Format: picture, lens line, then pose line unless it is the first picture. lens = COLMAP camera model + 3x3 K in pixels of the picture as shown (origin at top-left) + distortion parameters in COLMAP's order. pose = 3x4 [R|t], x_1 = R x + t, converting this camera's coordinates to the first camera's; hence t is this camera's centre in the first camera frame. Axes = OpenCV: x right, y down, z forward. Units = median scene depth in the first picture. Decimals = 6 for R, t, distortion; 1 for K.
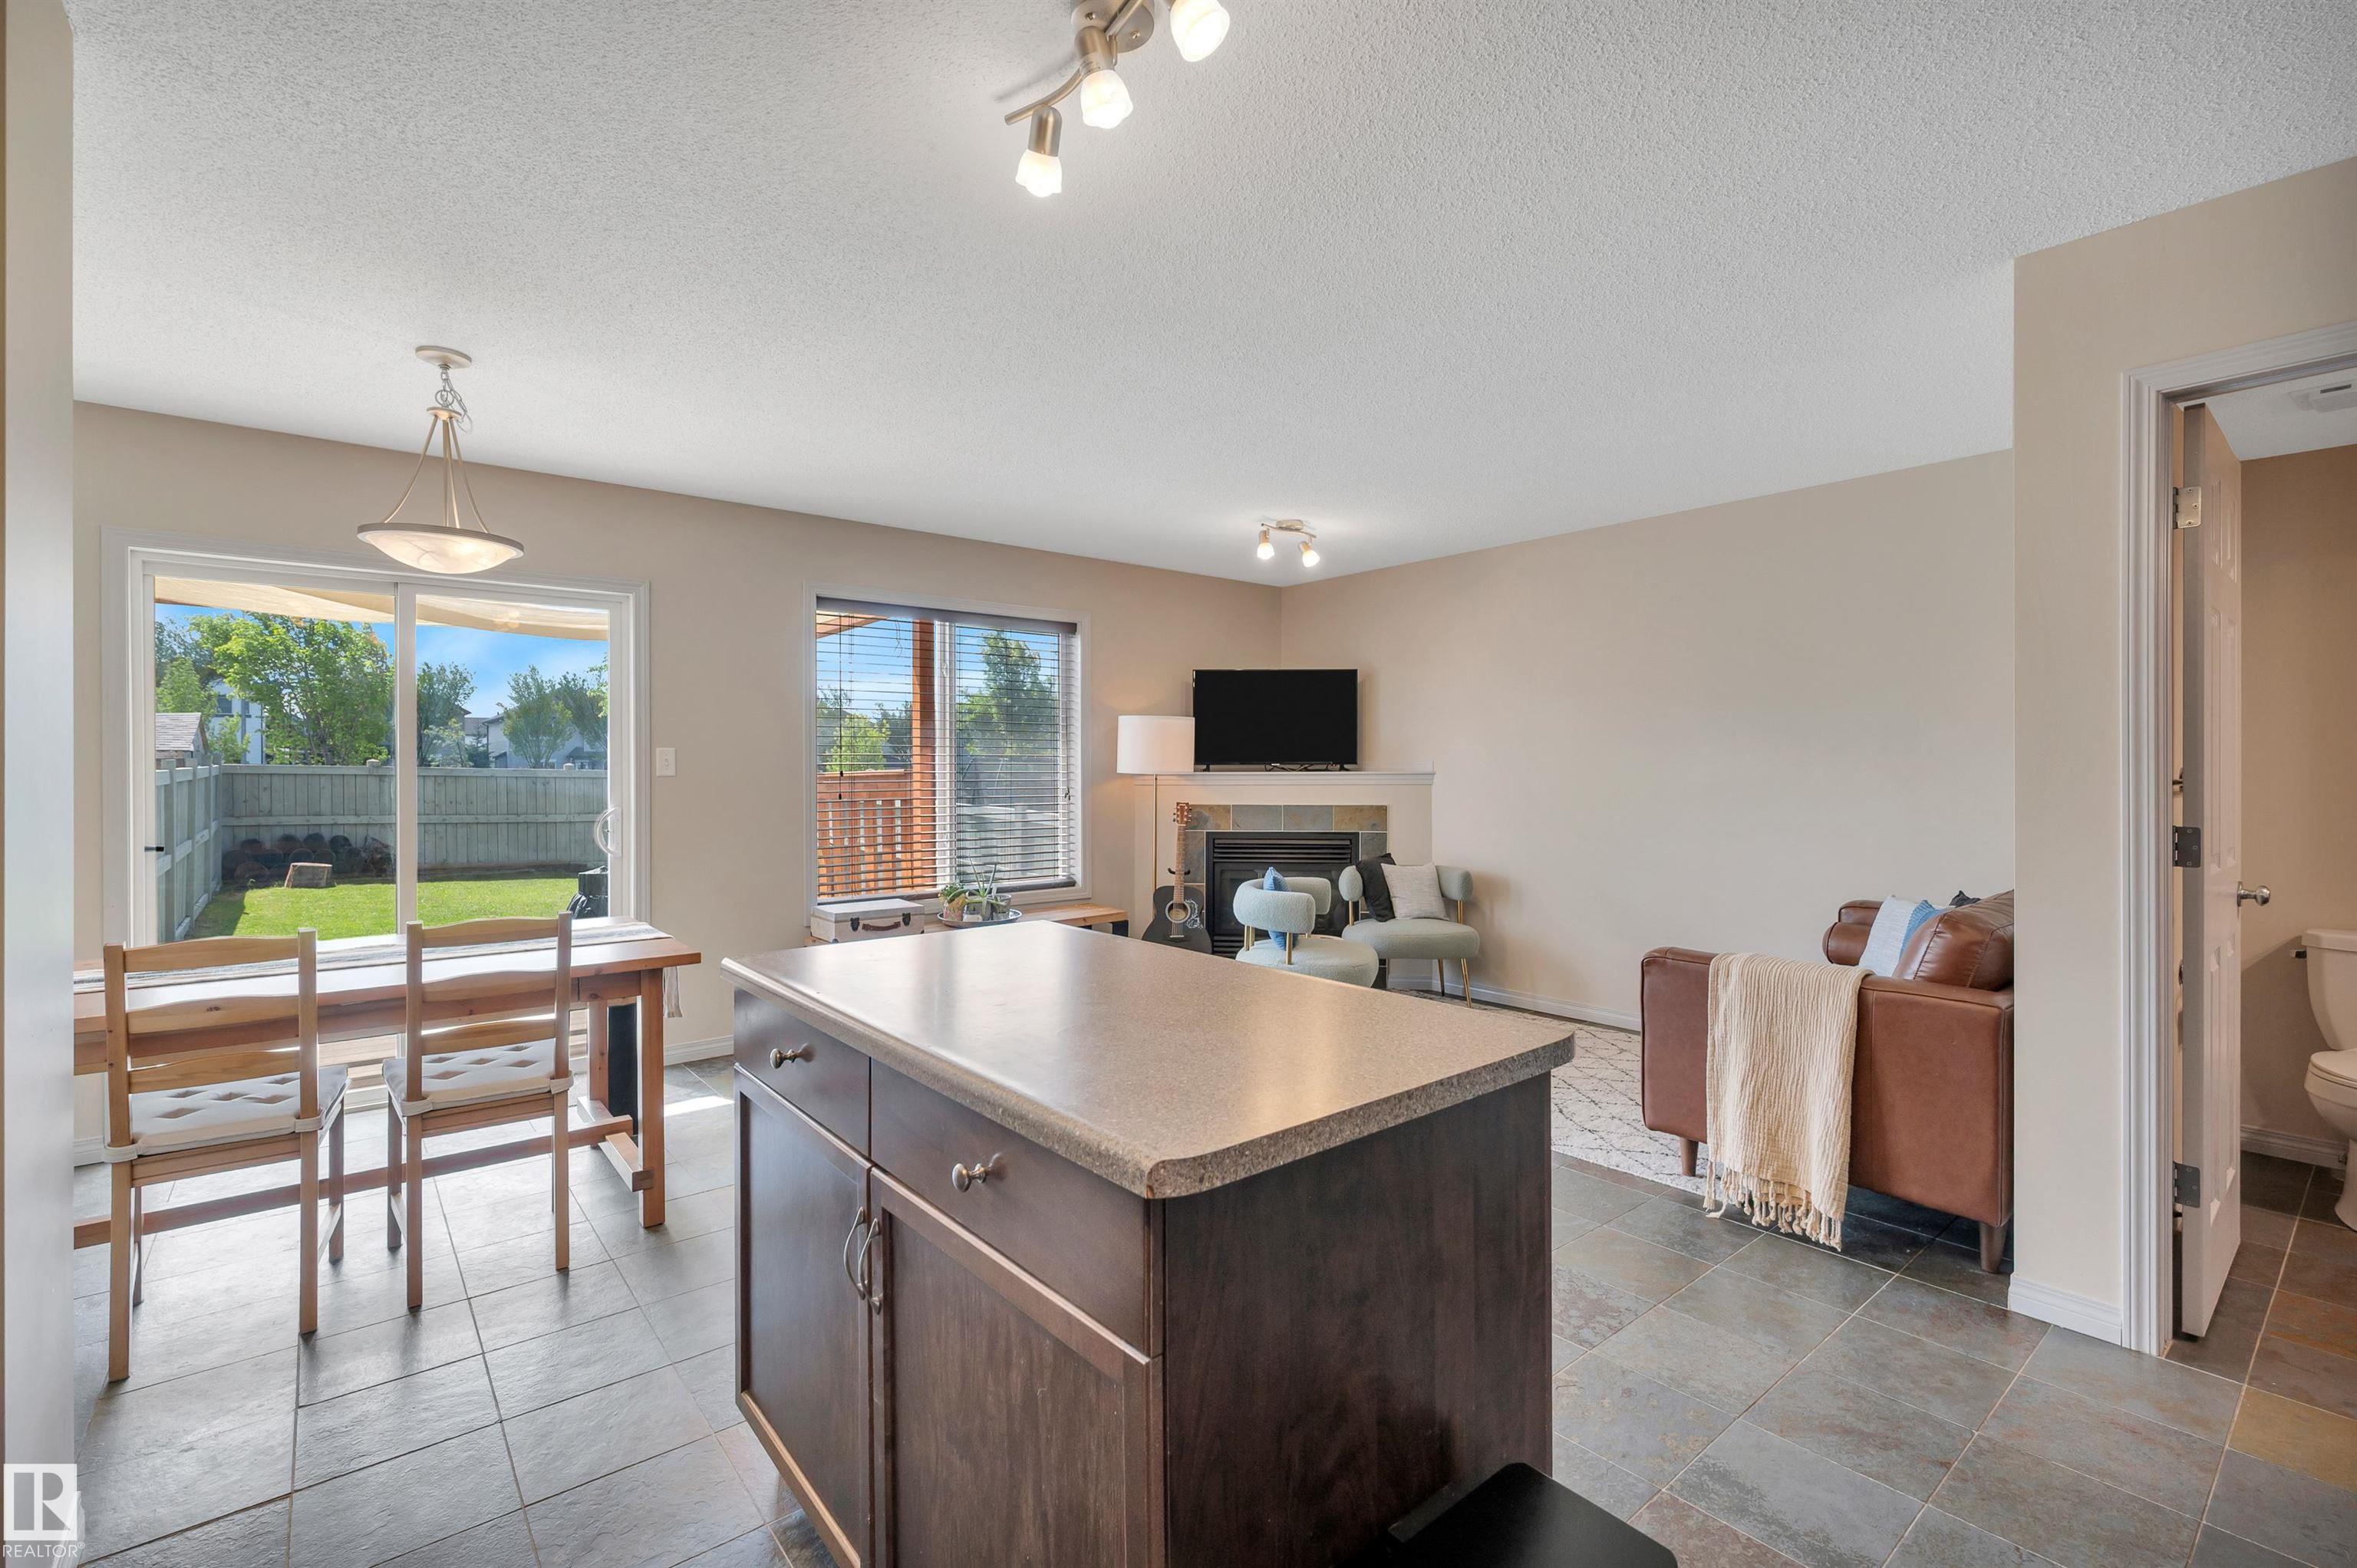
lens RADIAL K [[1040.3, 0, 1194.9], [0, 1040.3, 765.7], [0, 0, 1]] dist [-0.002587, 0.000448]
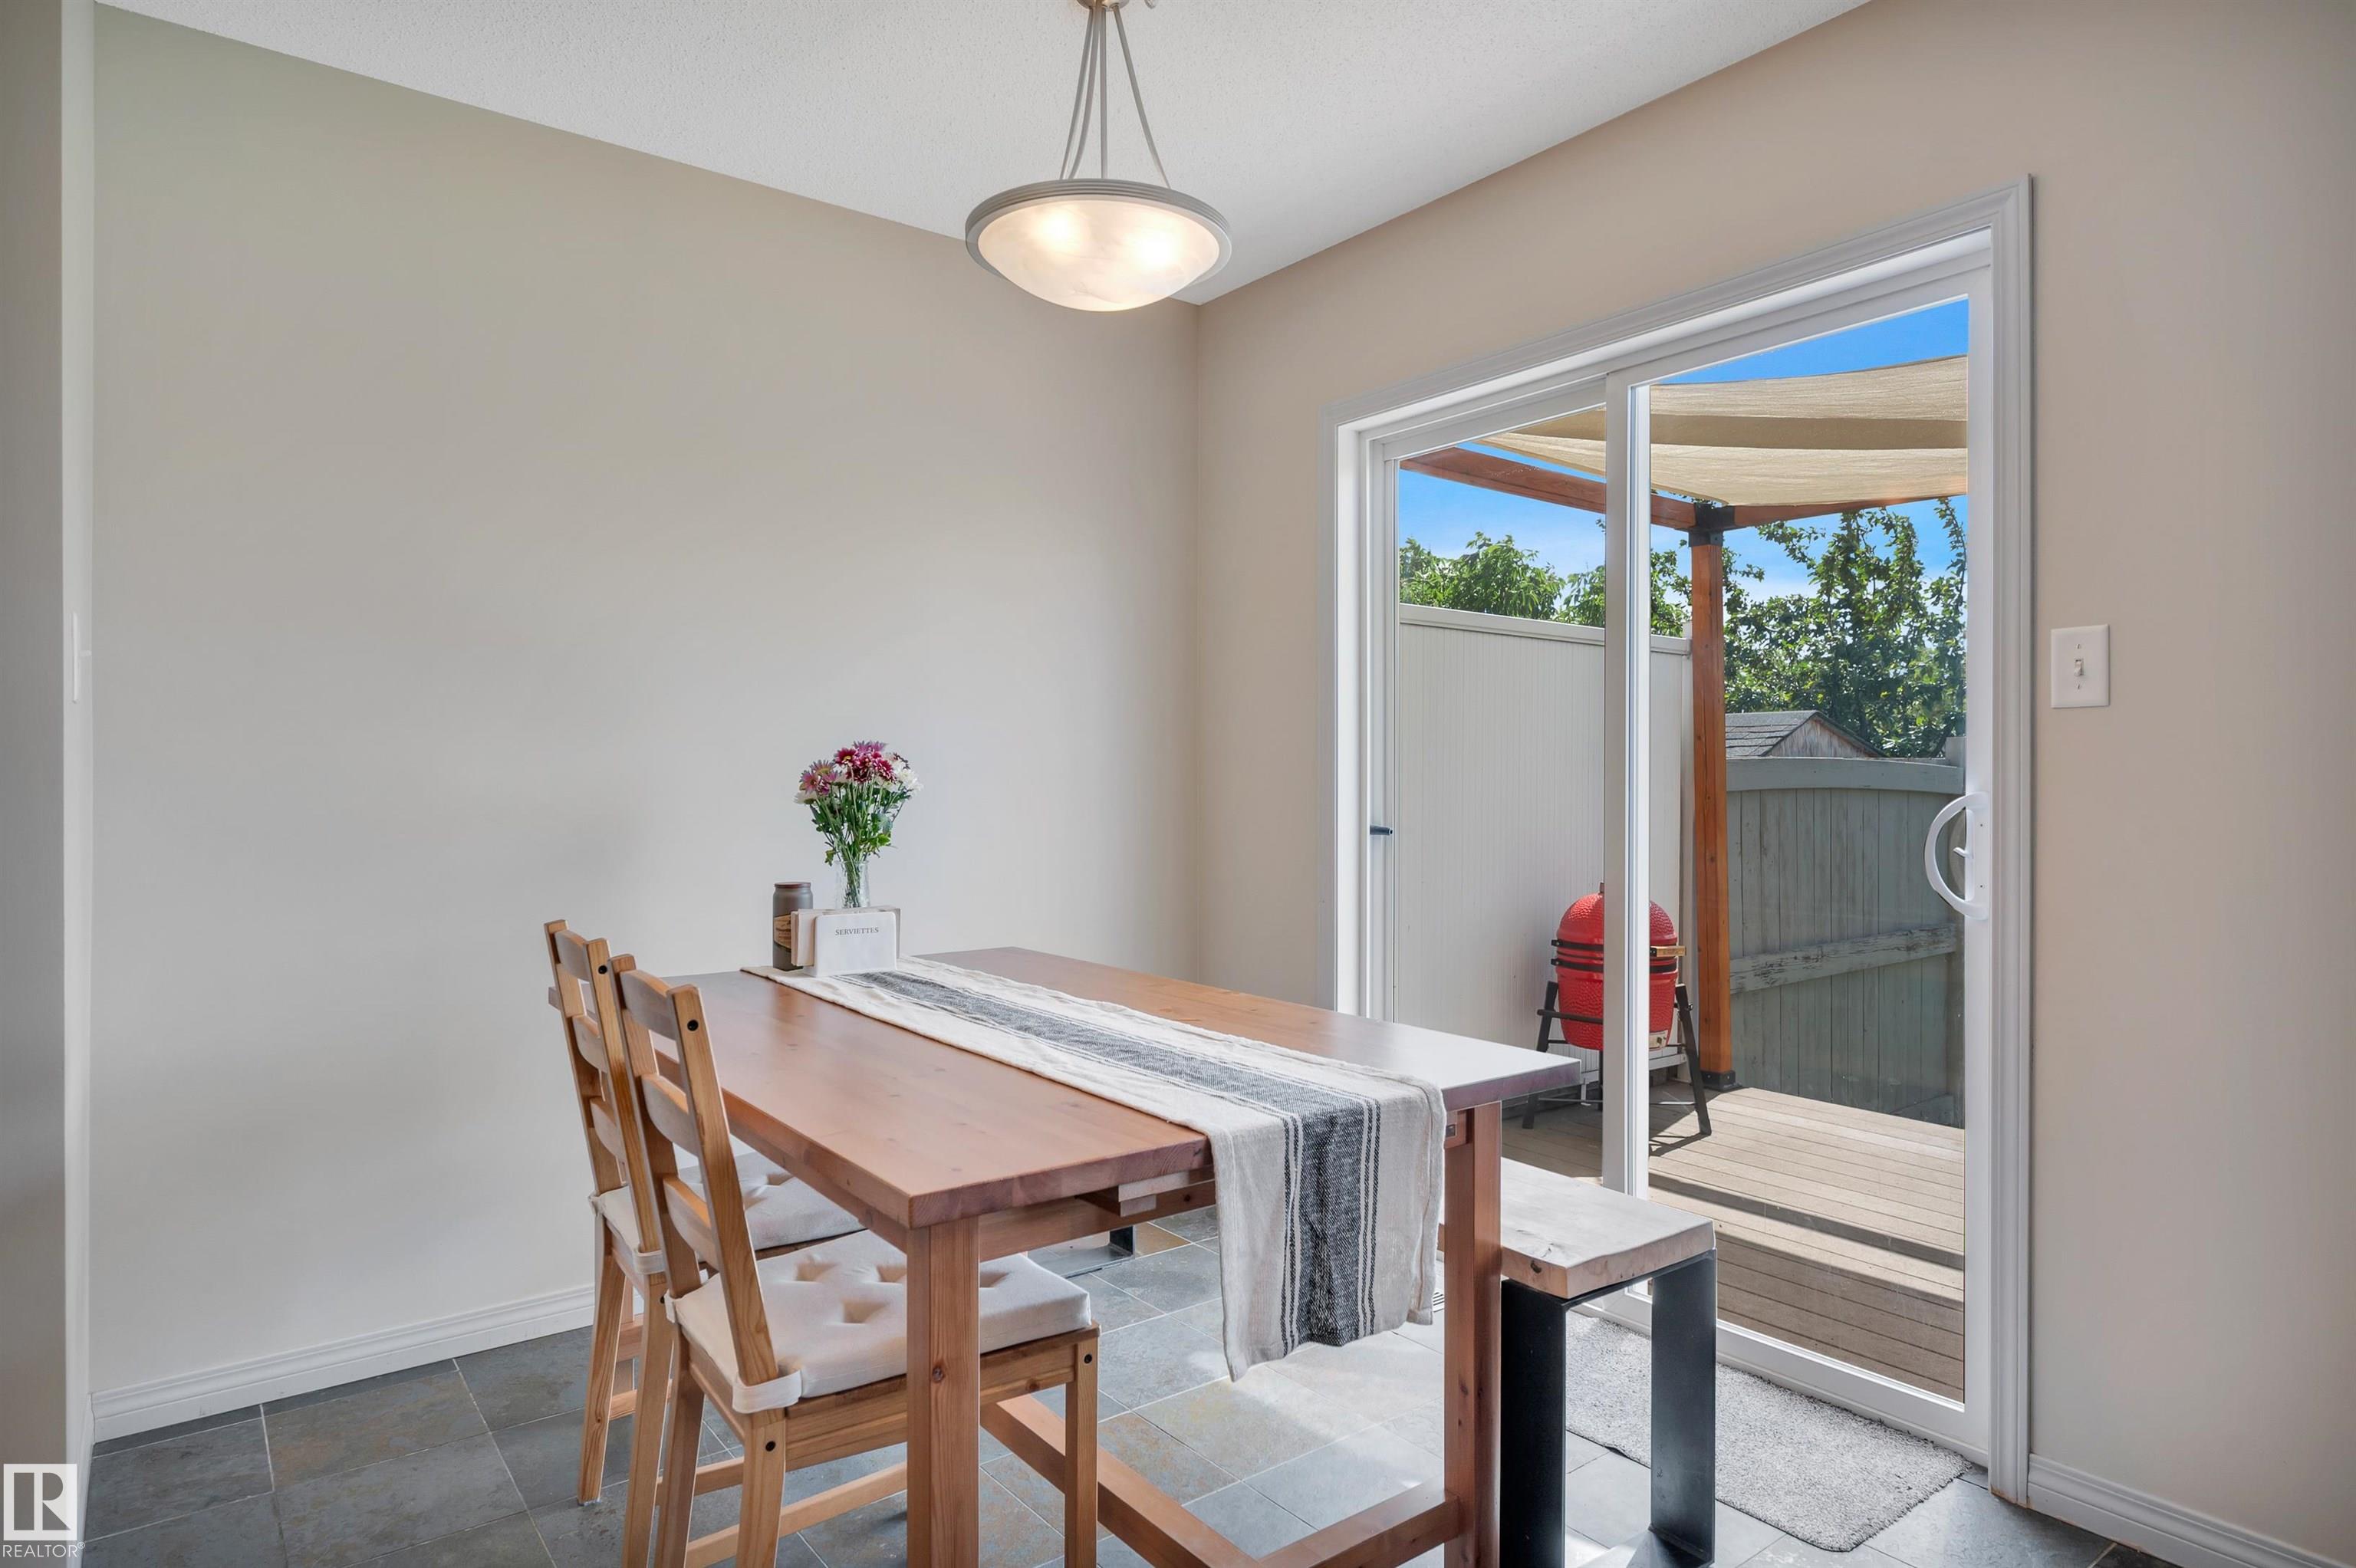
lens RADIAL K [[1298.0, 0, 1173.0], [0, 1298.0, 773.1], [0, 0, 1]] dist [0.000897, 0.000530]
pose [[-0.043939, -0.003198, -0.999029, -0.045849], [0.004487, 0.999984, -0.003398, 0.028464], [0.999024, -0.004632, -0.043924, 0.616391]]
